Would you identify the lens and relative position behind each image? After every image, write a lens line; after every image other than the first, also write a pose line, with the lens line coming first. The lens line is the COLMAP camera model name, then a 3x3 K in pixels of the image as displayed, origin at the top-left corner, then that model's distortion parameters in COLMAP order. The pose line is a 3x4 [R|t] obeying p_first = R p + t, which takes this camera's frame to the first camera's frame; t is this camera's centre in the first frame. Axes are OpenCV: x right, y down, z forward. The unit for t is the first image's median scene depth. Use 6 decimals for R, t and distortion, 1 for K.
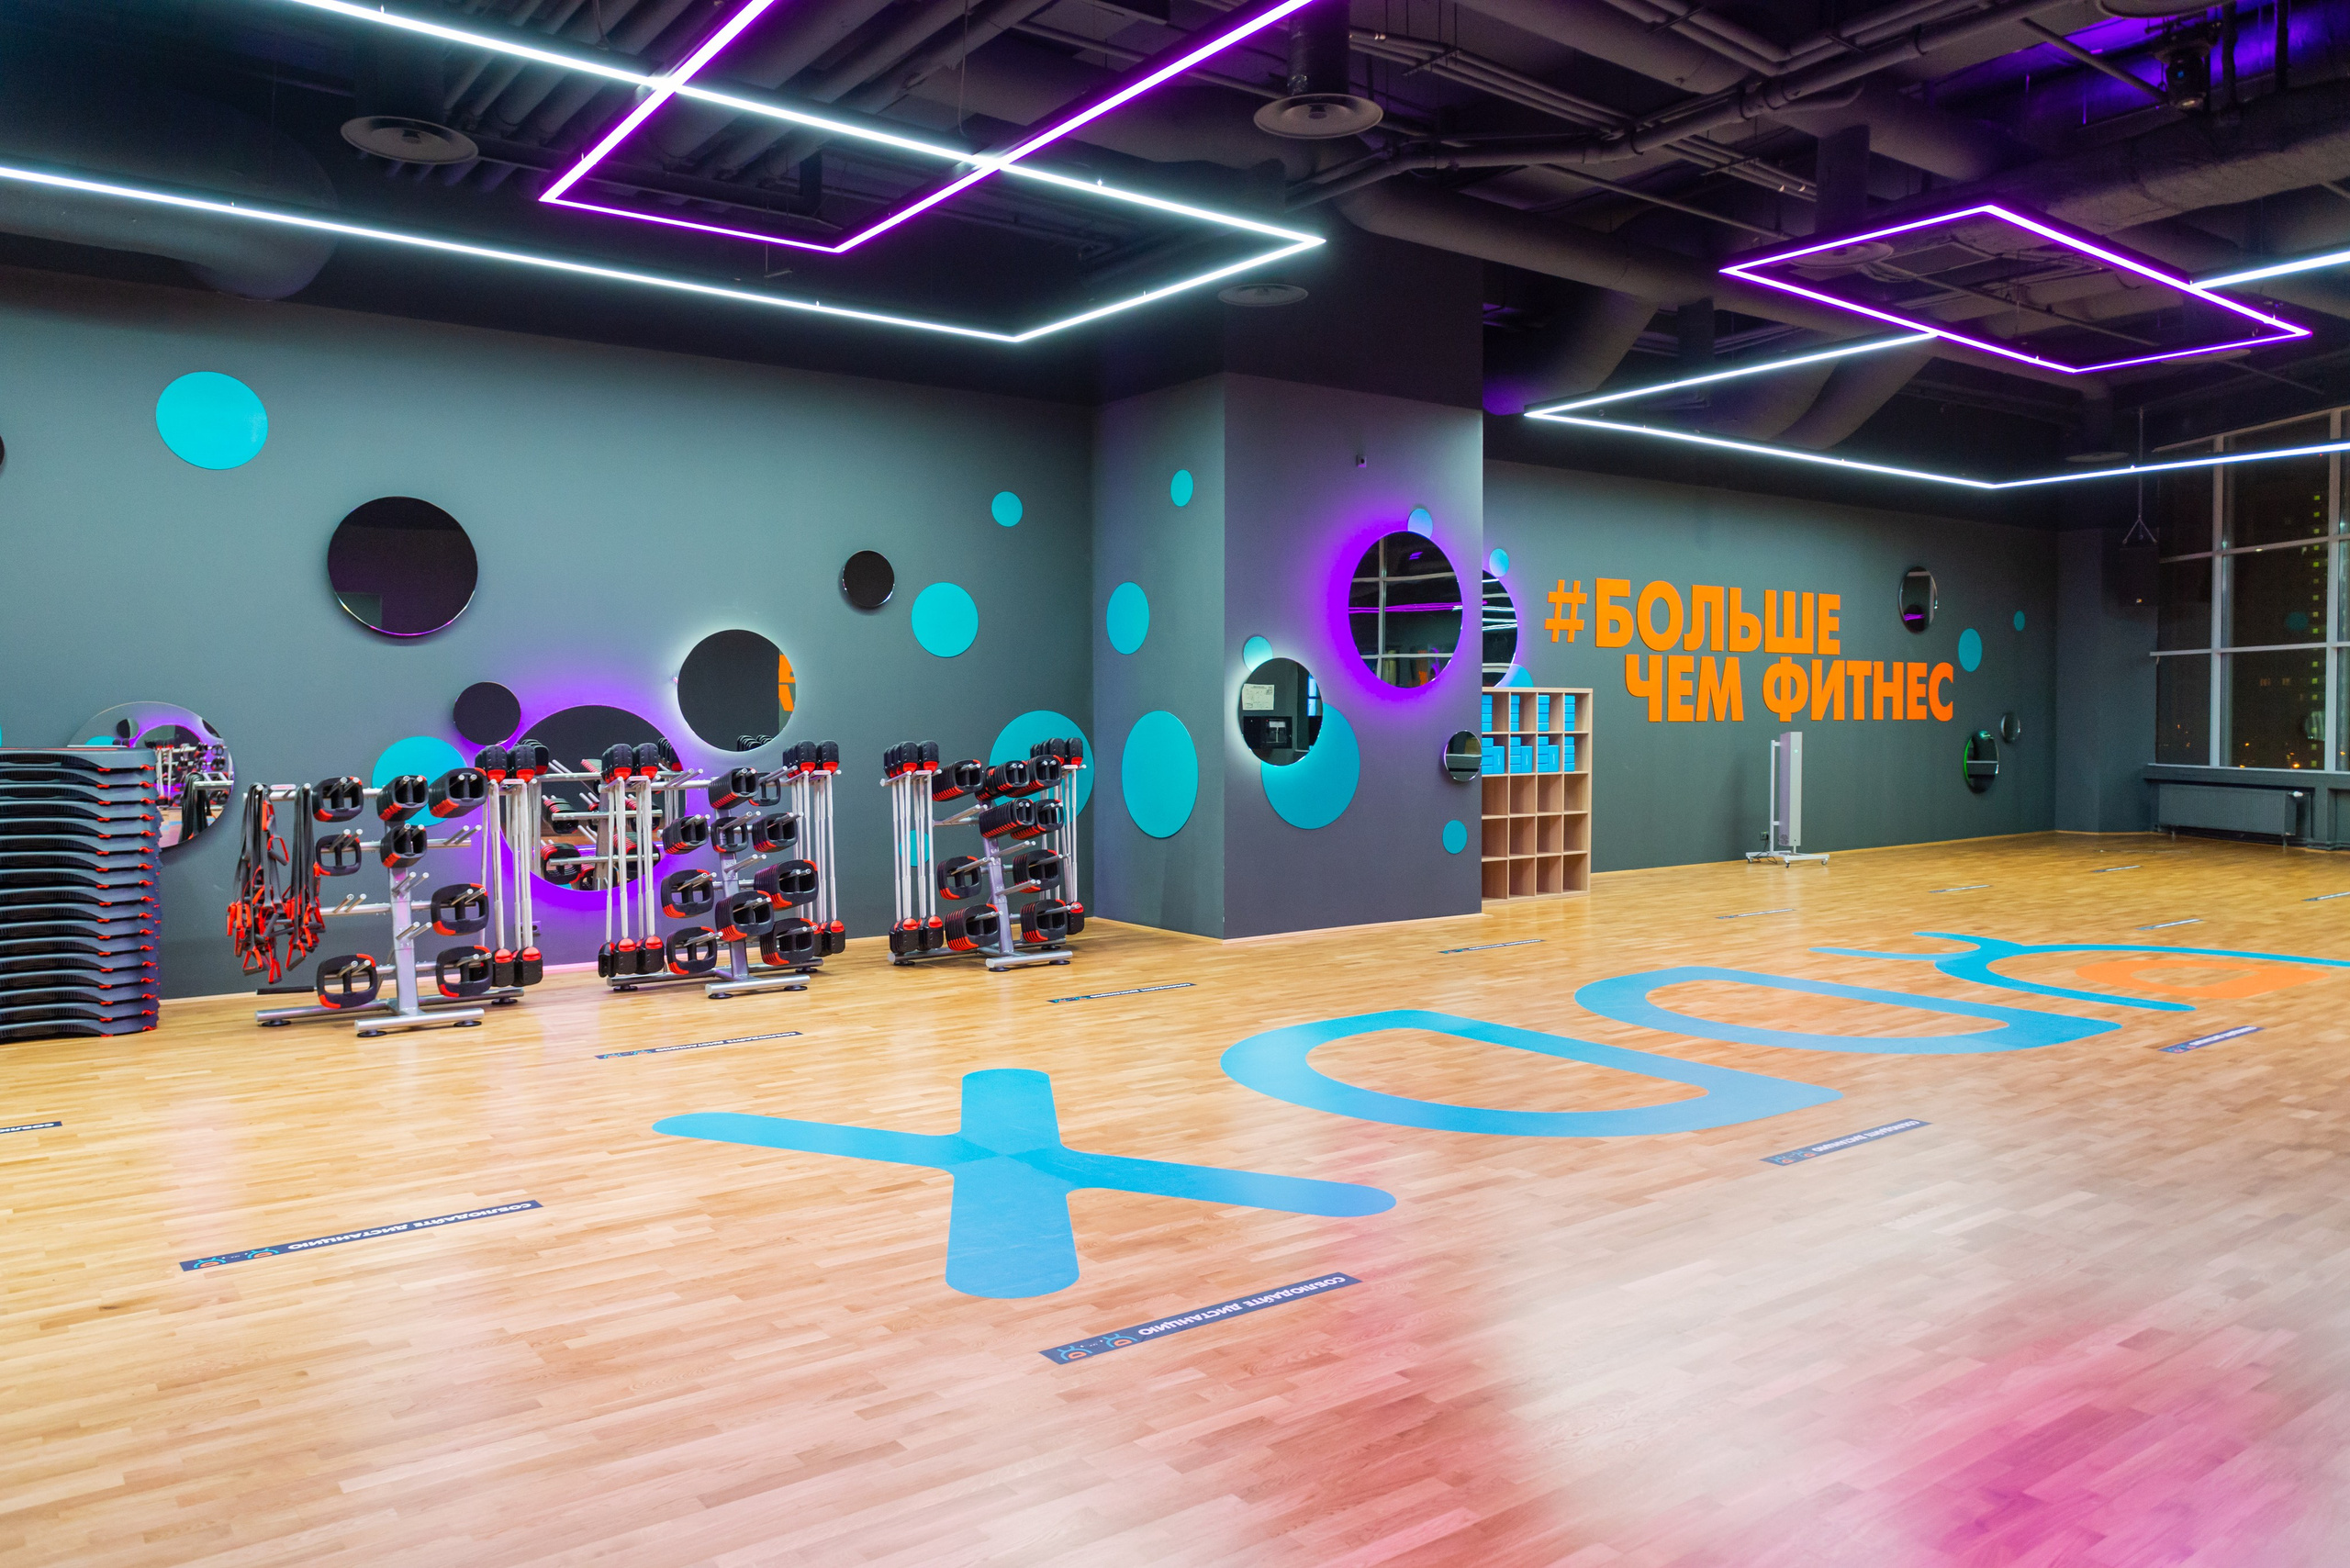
lens RADIAL K [[1642.6, 0, 1172.5], [0, 1642.6, 735.1], [0, 0, 1]] dist [-0.002888, 0.000256]
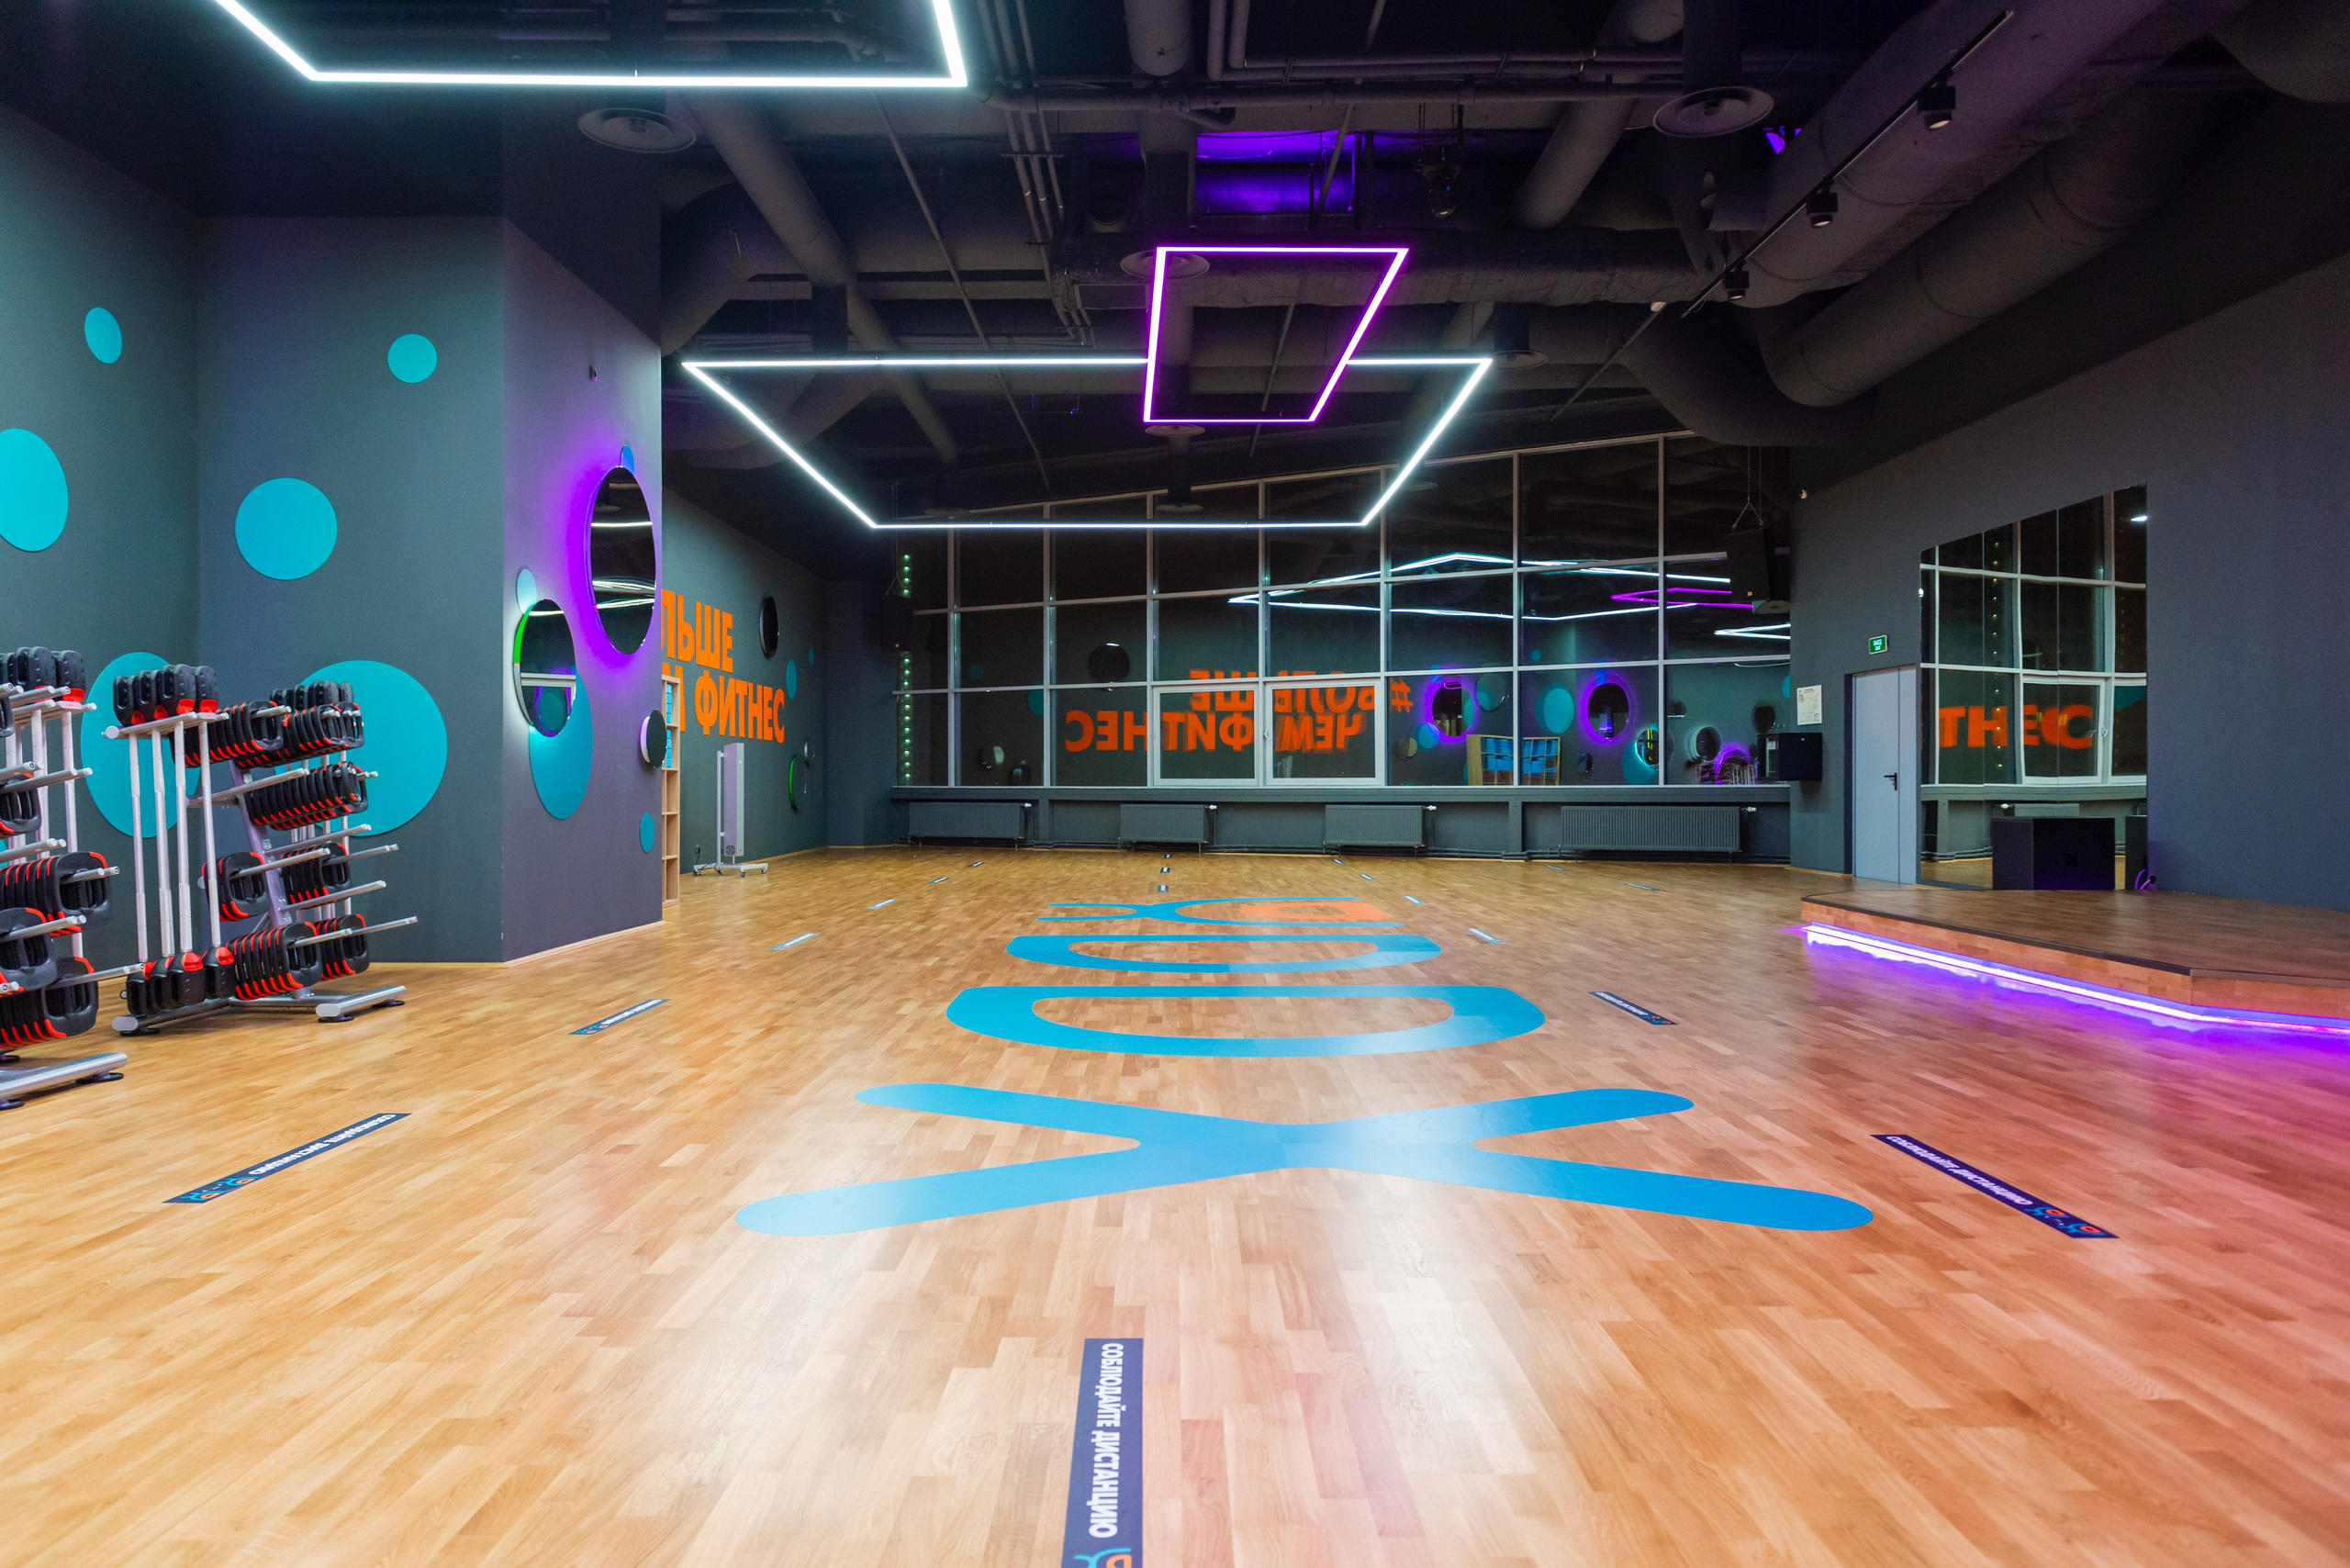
lens RADIAL K [[1590.3, 0, 1155.0], [0, 1590.3, 786.9], [0, 0, 1]] dist [-0.000793, -0.002309]
pose [[0.606558, -0.001008, 0.795038, -0.249863], [0.009402, 0.999938, -0.005905, 0.034213], [-0.794983, 0.011057, 0.606530, 0.212485]]
